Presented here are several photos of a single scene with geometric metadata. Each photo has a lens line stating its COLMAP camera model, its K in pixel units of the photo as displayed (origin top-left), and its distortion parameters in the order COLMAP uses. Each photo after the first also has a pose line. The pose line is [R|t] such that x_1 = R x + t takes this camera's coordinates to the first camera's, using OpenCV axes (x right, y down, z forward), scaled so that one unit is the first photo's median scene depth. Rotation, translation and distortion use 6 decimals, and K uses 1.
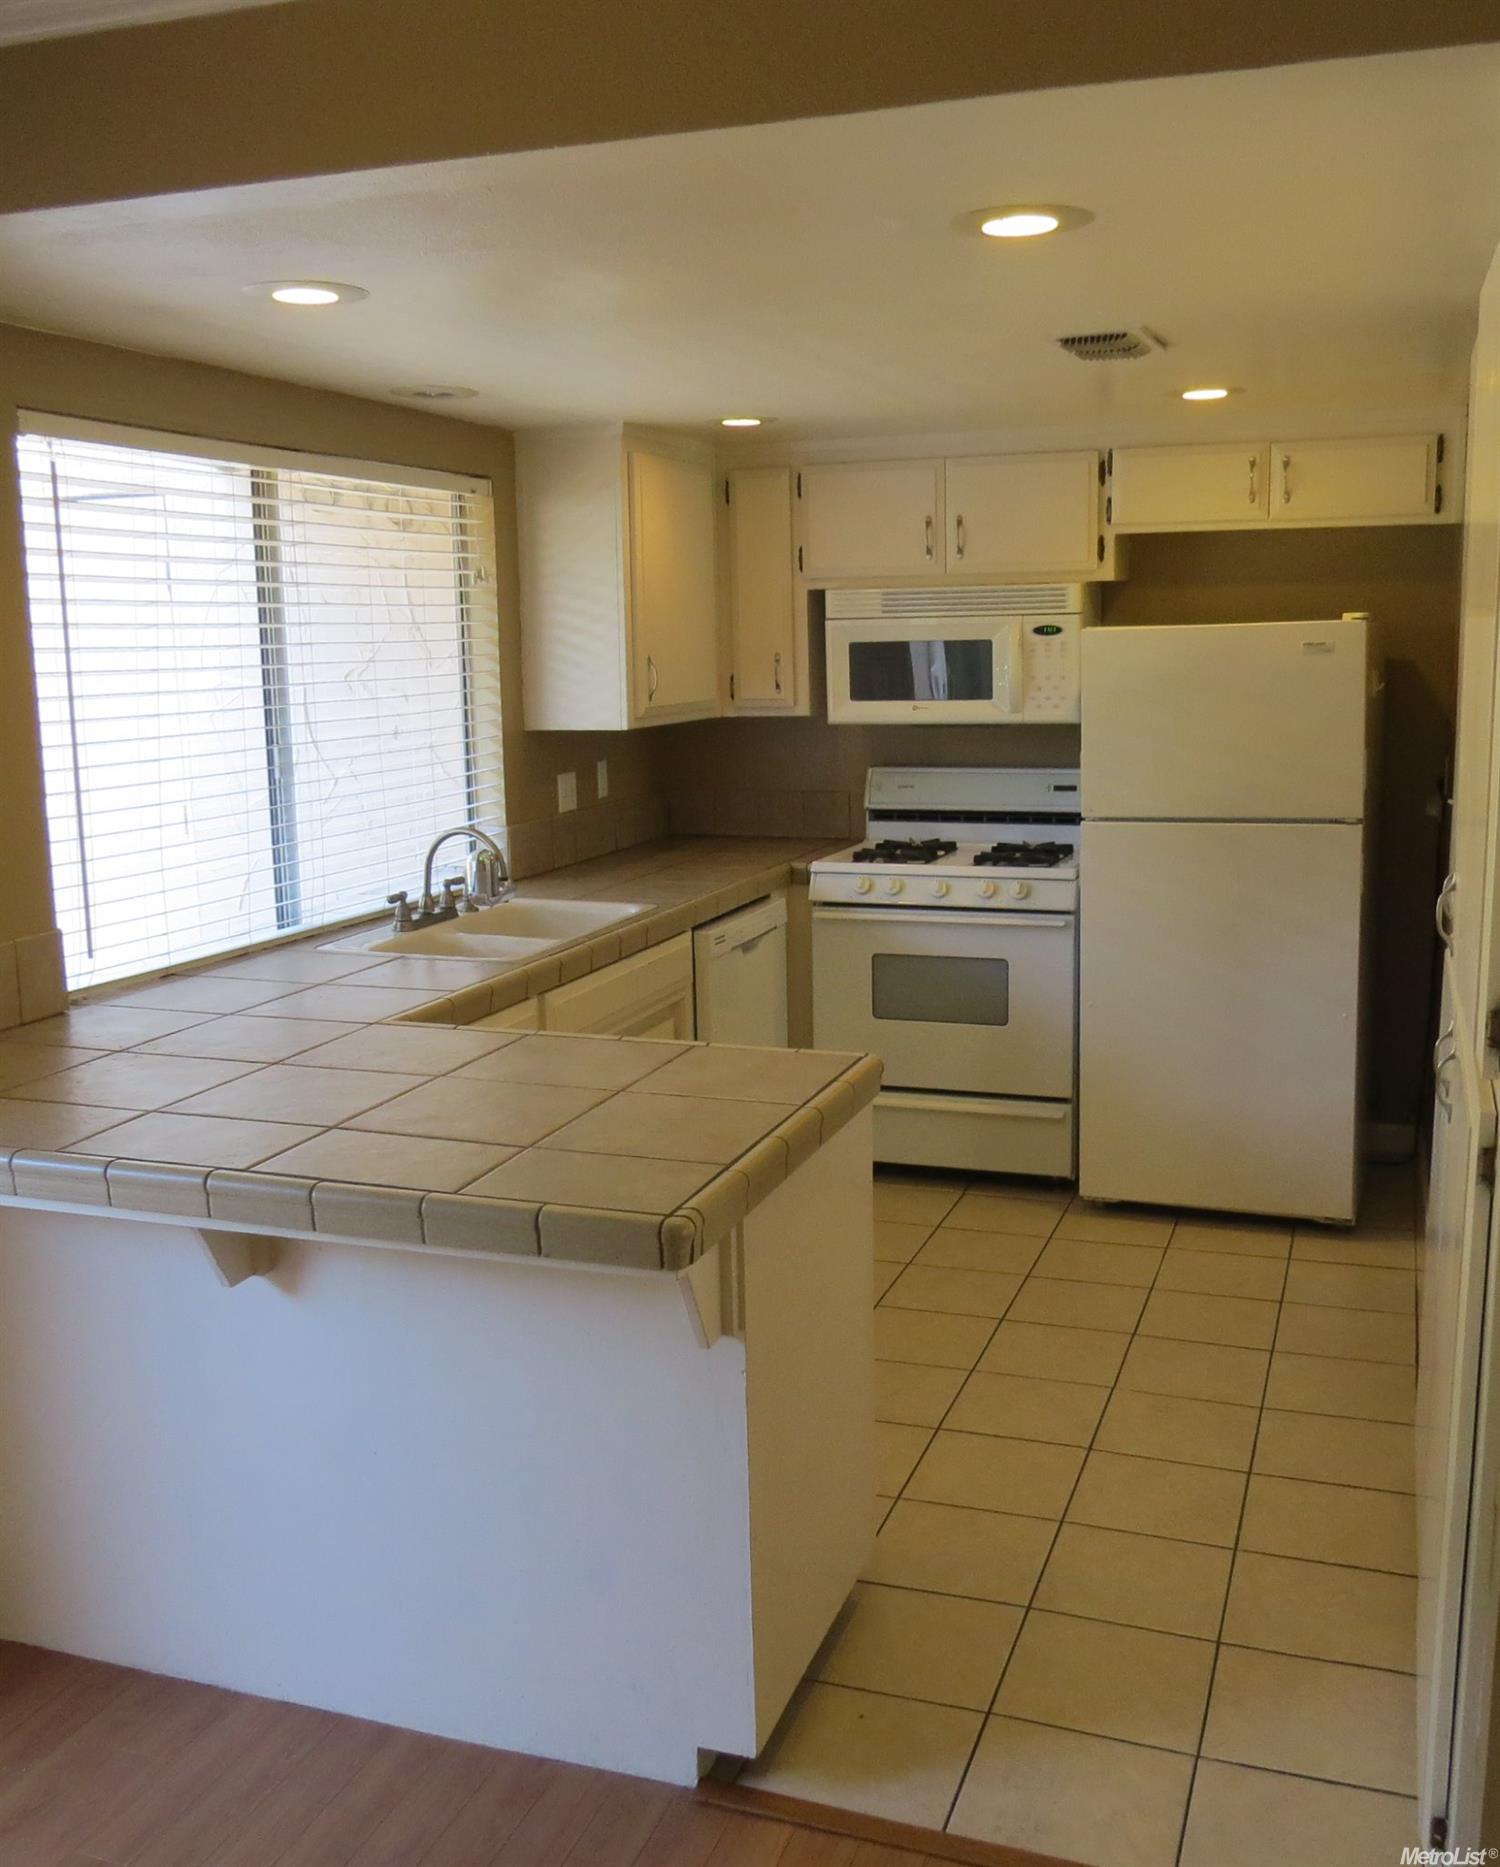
lens RADIAL K [[1756.4, 0, 745.5], [0, 1756.4, 932.3], [0, 0, 1]] dist [-0.022003, 0.000000]
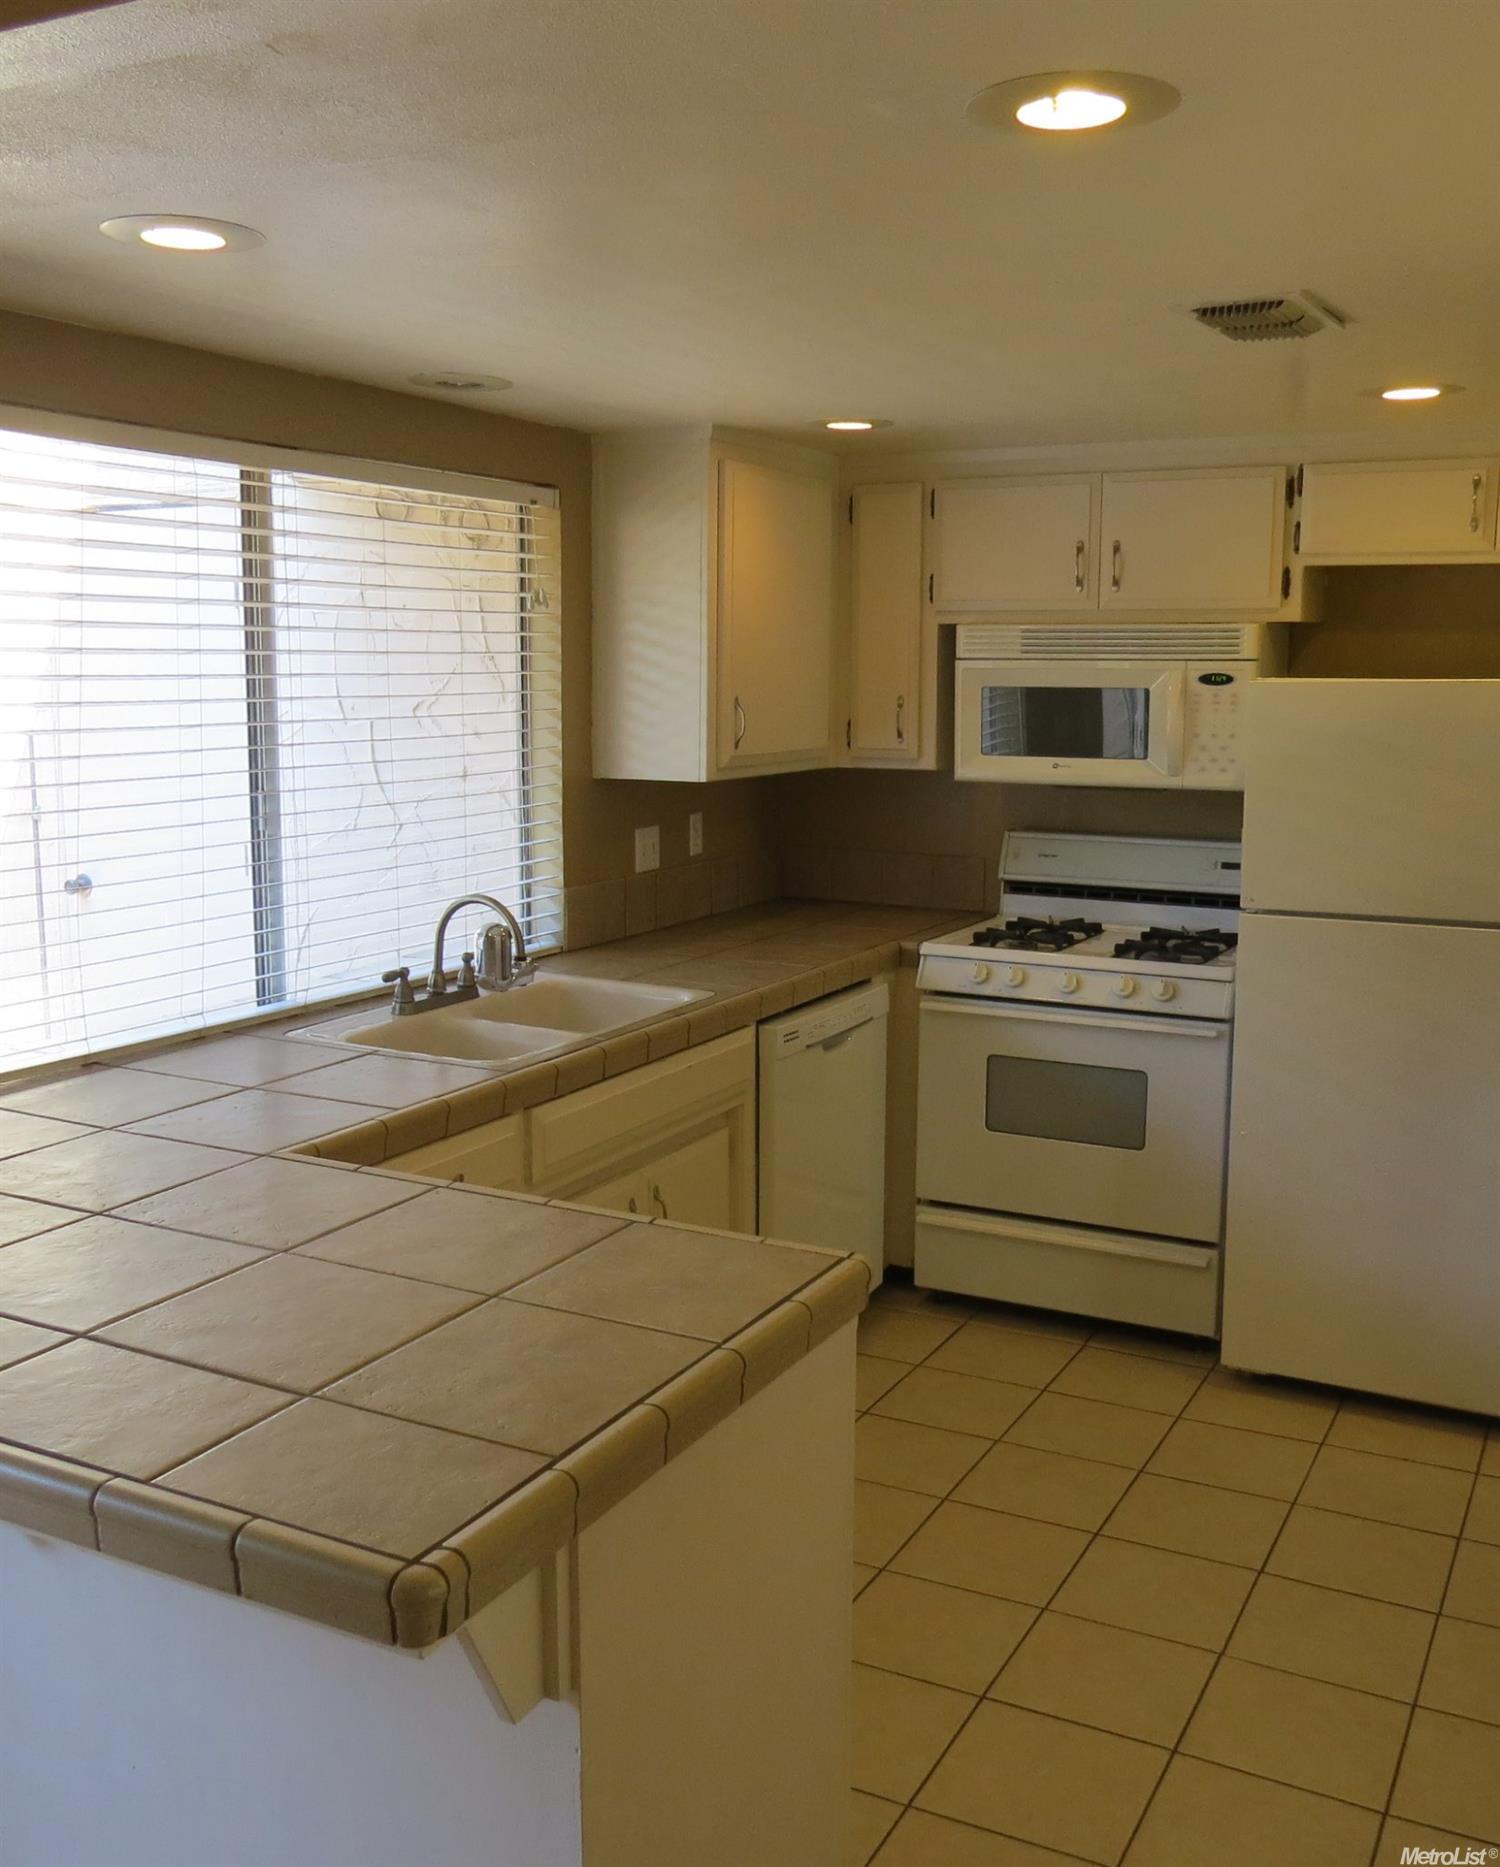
lens RADIAL K [[1756.4, 0, 757.4], [0, 1756.4, 933.9], [0, 0, 1]] dist [-0.022003, 0.000000]
pose [[0.991278, 0.044090, -0.124191, 0.069198], [-0.045988, 0.998864, -0.012455, -0.032334], [0.123501, 0.018057, 0.992180, 0.155731]]
